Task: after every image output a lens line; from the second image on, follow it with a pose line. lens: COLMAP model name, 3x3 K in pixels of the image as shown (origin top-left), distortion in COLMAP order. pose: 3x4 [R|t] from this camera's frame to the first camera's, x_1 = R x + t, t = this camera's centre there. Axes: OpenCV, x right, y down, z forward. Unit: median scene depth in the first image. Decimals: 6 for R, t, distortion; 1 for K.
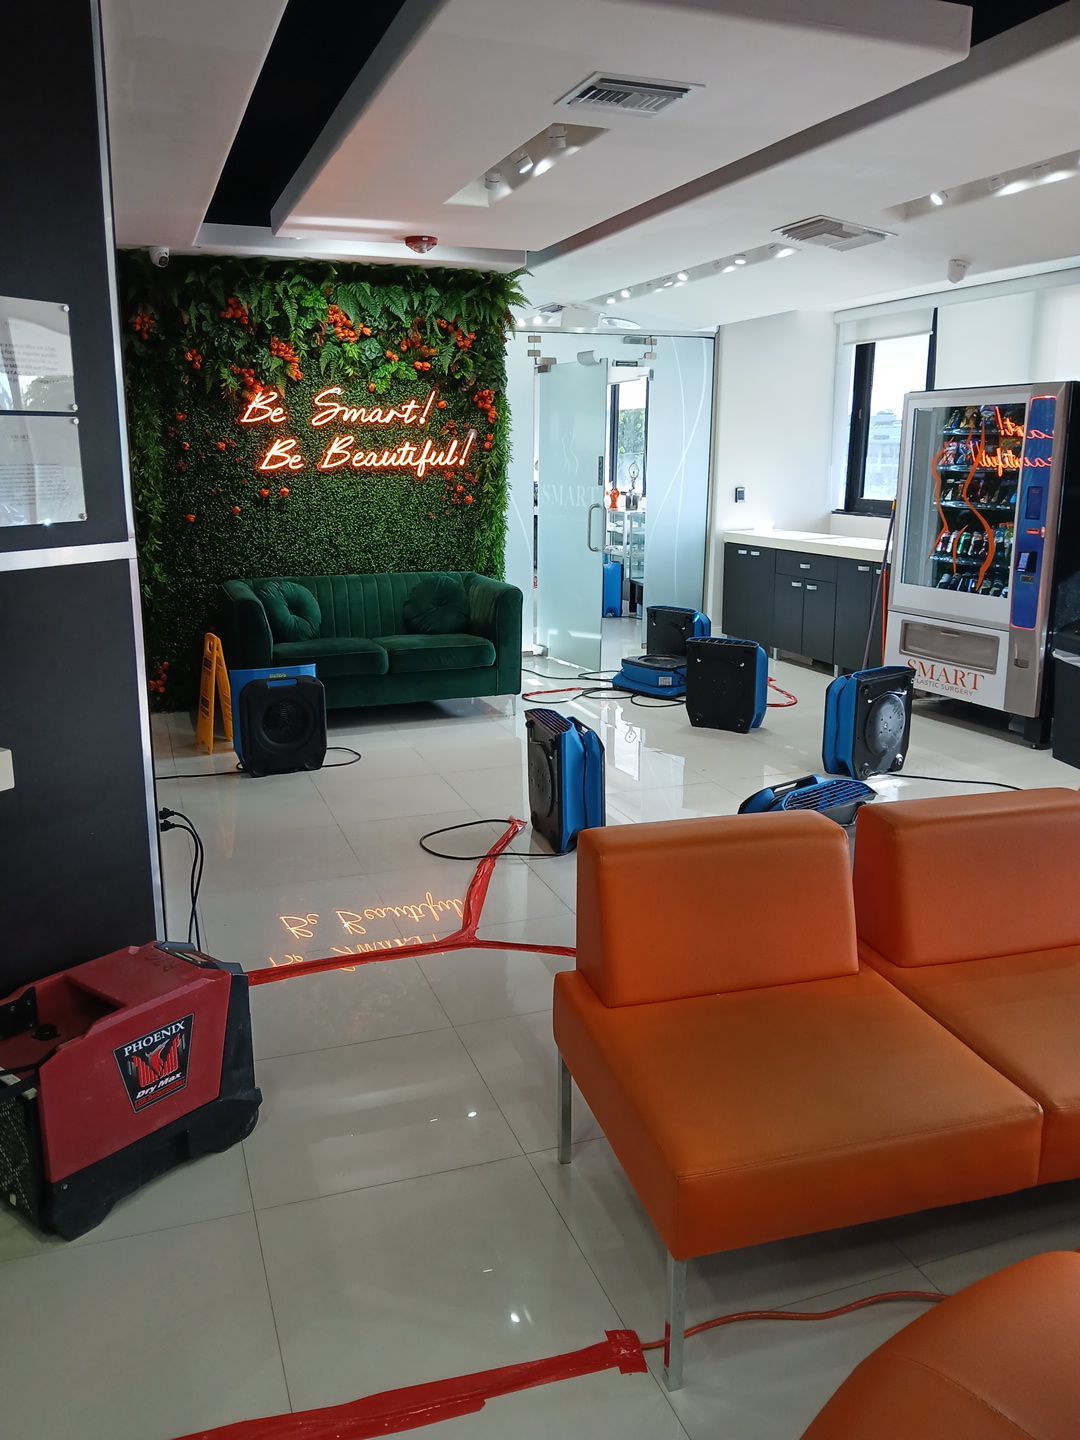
lens RADIAL K [[1138.0, 0, 536.2], [0, 1138.0, 730.6], [0, 0, 1]] dist [0.046612, -0.099008]
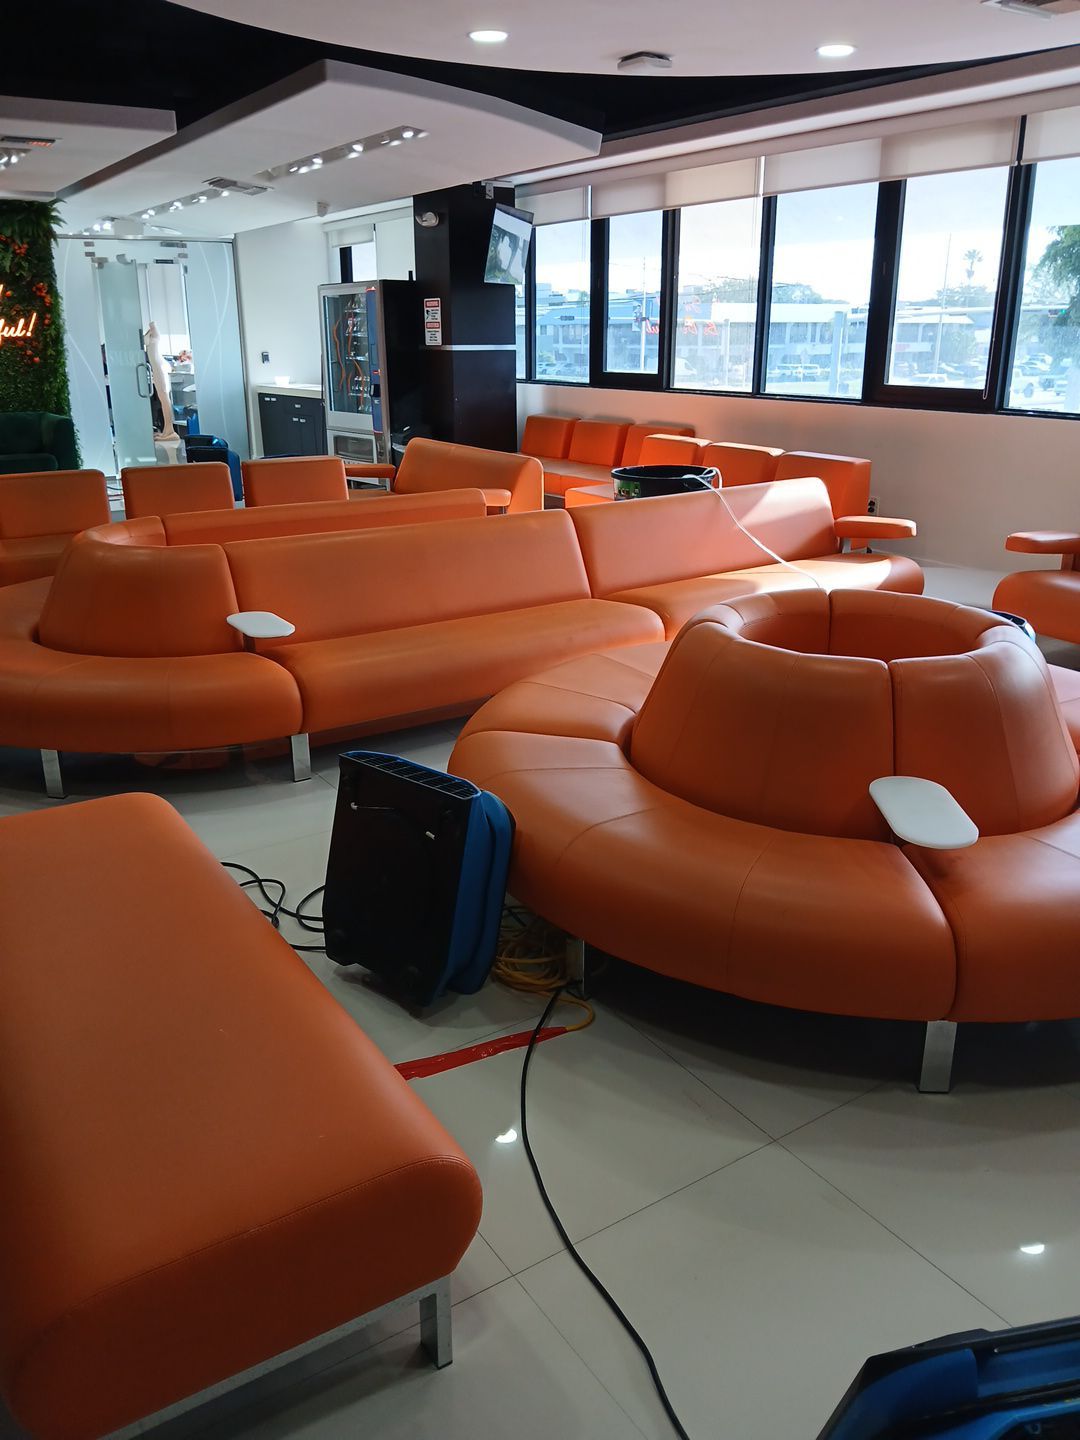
lens RADIAL K [[1138.0, 0, 546.8], [0, 1138.0, 724.0], [0, 0, 1]] dist [0.046612, -0.099008]
pose [[0.973520, -0.081708, 0.213502, 0.223550], [0.062151, 0.993364, 0.096770, 0.155519], [-0.219992, -0.080938, 0.972138, -0.591308]]
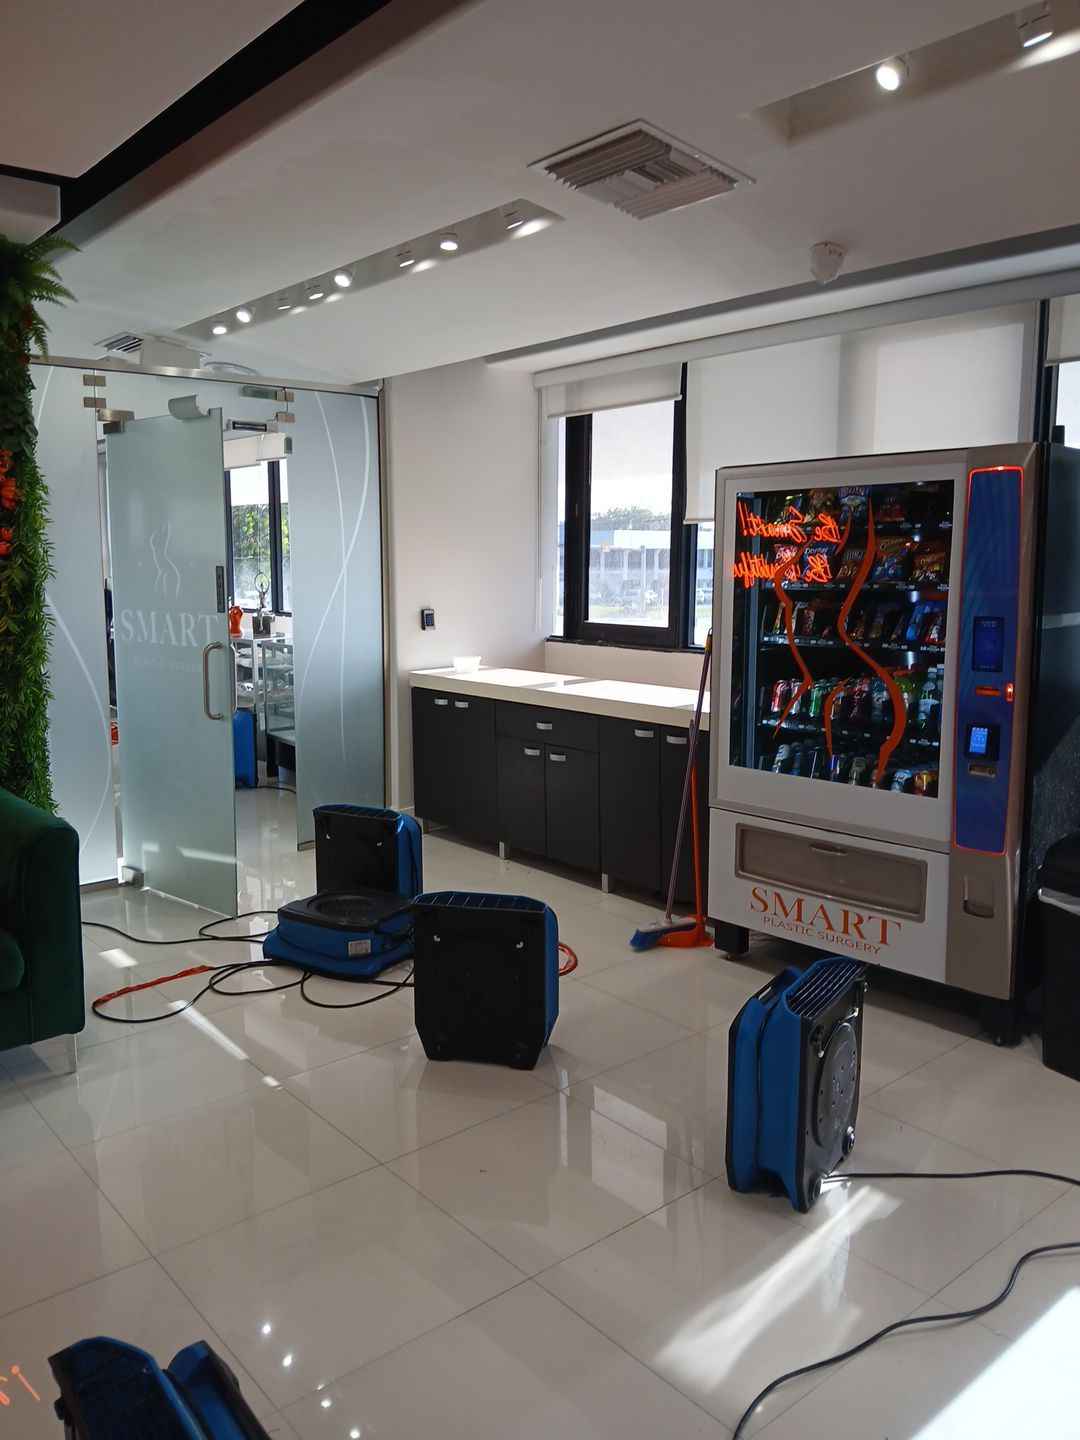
lens RADIAL K [[1138.0, 0, 544.9], [0, 1138.0, 711.3], [0, 0, 1]] dist [0.046612, -0.099008]
pose [[0.942395, -0.047236, 0.331149, 0.016672], [0.081368, 0.992615, -0.089970, -0.103370], [-0.324454, 0.111732, 0.939279, 0.414693]]
